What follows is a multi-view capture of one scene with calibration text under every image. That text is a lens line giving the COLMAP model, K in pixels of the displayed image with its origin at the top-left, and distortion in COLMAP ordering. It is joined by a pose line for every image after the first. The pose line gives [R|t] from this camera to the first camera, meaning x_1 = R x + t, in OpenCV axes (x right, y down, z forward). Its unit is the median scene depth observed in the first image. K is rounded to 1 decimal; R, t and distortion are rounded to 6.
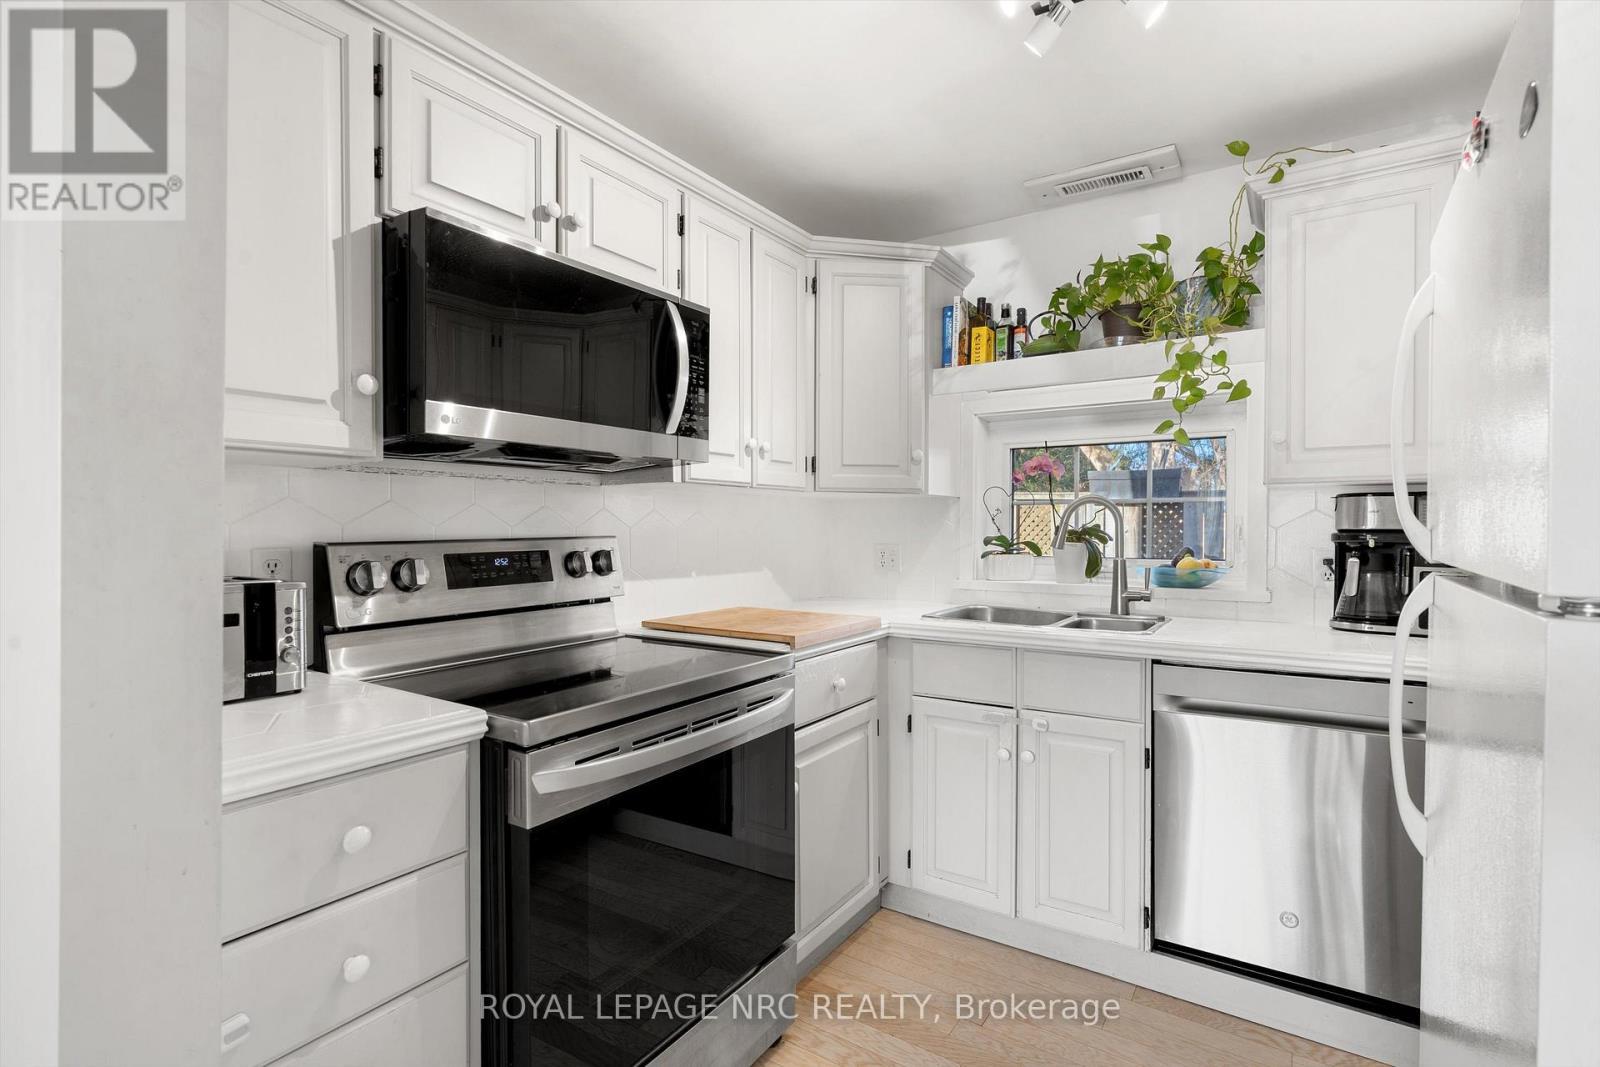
lens RADIAL K [[775.6, 0, 800.0], [0, 775.6, 533.5], [0, 0, 1]] dist [-0.001512, -0.000141]
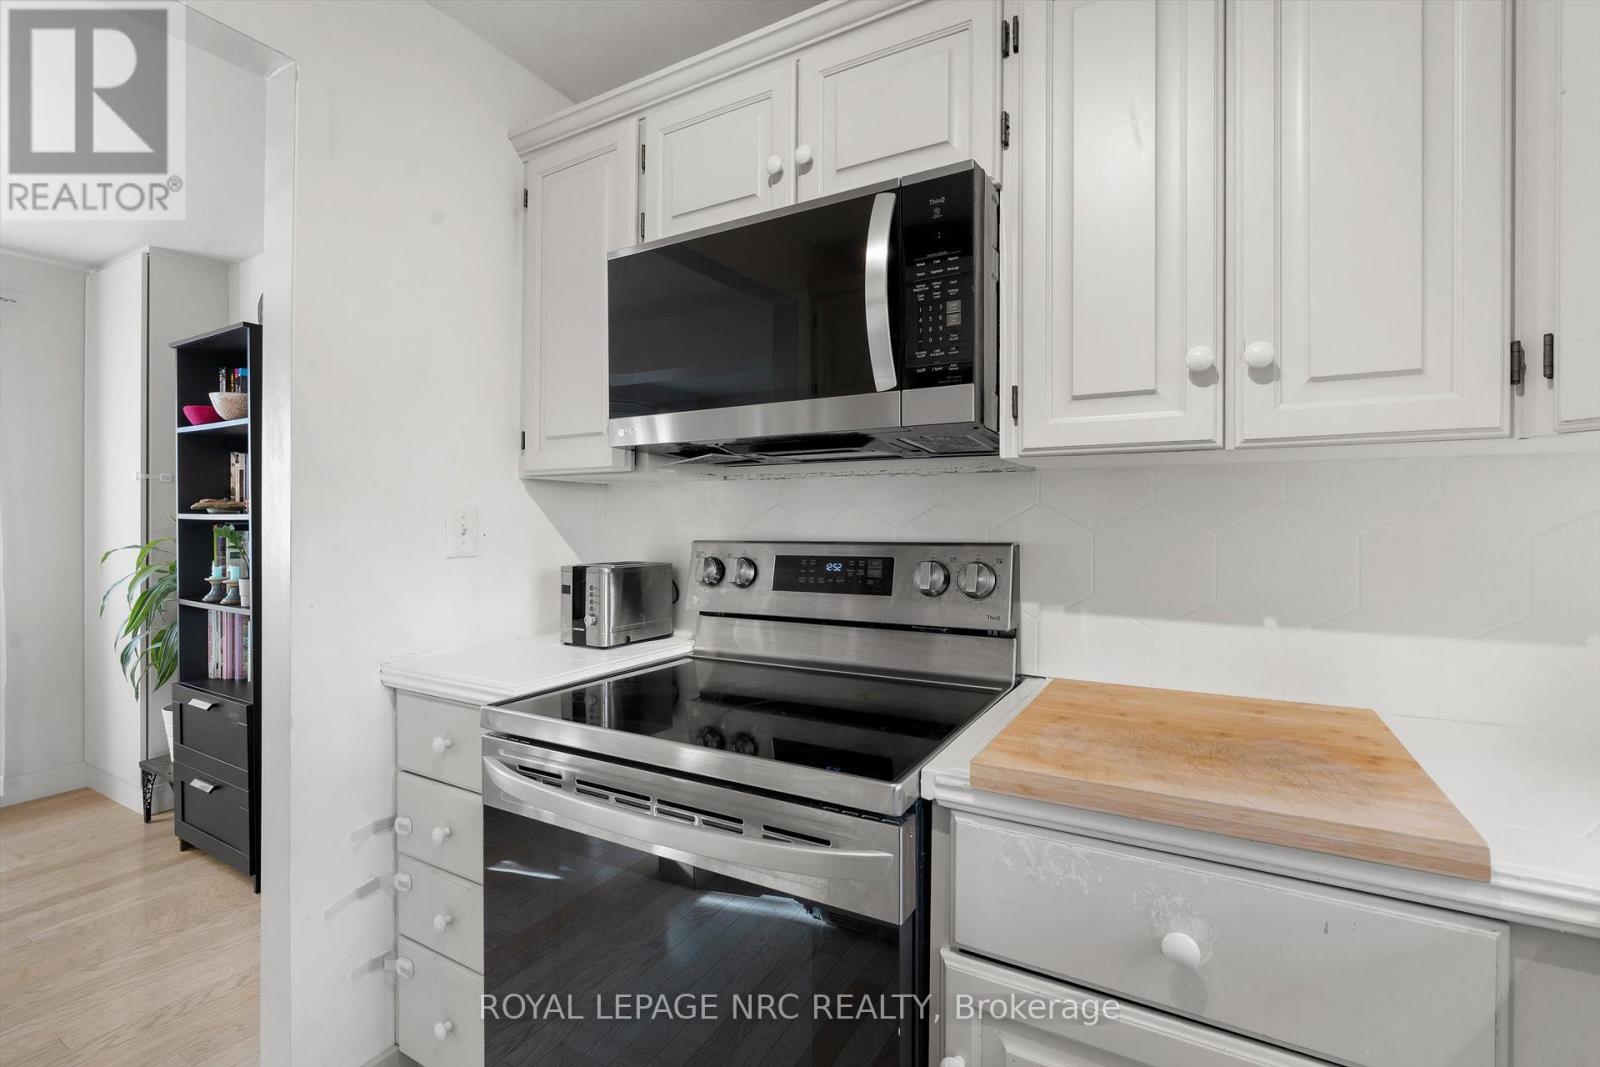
lens RADIAL K [[722.6, 0, 800.0], [0, 722.6, 533.5], [0, 0, 1]] dist [0.000246, 0.000078]
pose [[0.056667, 0.015002, -0.998280, 0.495702], [-0.011593, 0.999830, 0.014367, -0.015979], [0.998326, 0.010759, 0.056831, 0.985702]]
